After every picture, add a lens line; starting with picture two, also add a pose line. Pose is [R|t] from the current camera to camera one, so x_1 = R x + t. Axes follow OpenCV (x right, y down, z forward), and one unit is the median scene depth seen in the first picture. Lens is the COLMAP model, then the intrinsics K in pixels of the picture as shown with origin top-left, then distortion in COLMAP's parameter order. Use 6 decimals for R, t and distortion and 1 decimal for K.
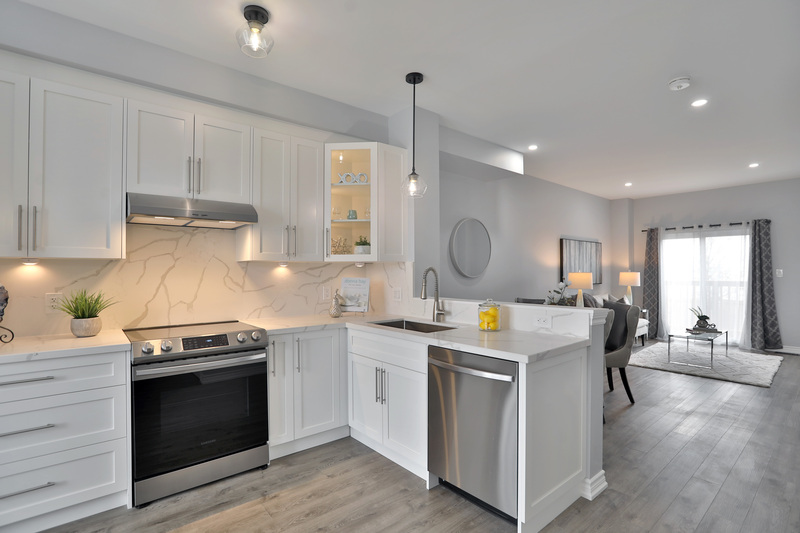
lens RADIAL K [[387.5, 0, 395.5], [0, 387.5, 268.7], [0, 0, 1]] dist [-0.046537, 0.018177]
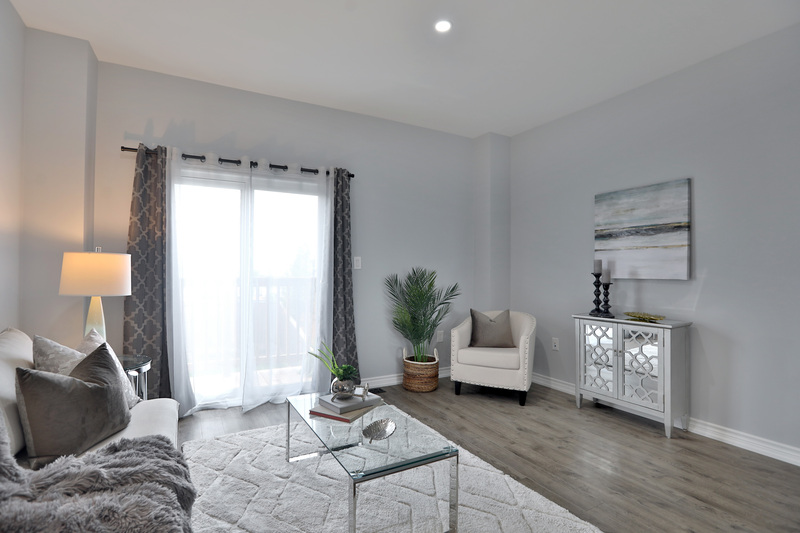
lens RADIAL K [[387.5, 0, 395.5], [0, 387.5, 268.7], [0, 0, 1]] dist [-0.046537, 0.018177]
pose [[0.186584, 0.009886, 0.982389, 0.432313], [-0.011217, 0.999906, -0.007932, 0.026697], [-0.982375, -0.009539, 0.186677, 0.869801]]
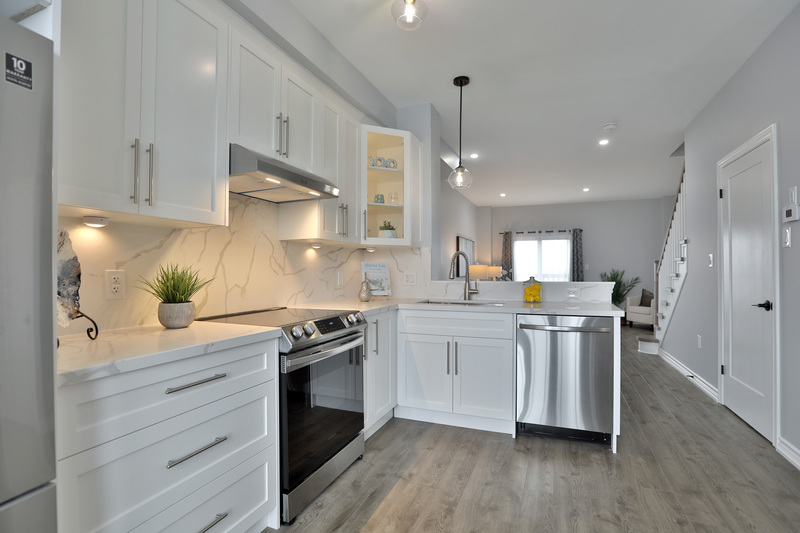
lens RADIAL K [[387.5, 0, 395.5], [0, 387.5, 268.7], [0, 0, 1]] dist [-0.046537, 0.018177]
pose [[0.884970, 0.005042, 0.465620, -0.316840], [-0.005360, 0.999985, -0.000640, 0.024572], [-0.465617, -0.001929, 0.884984, 0.053511]]
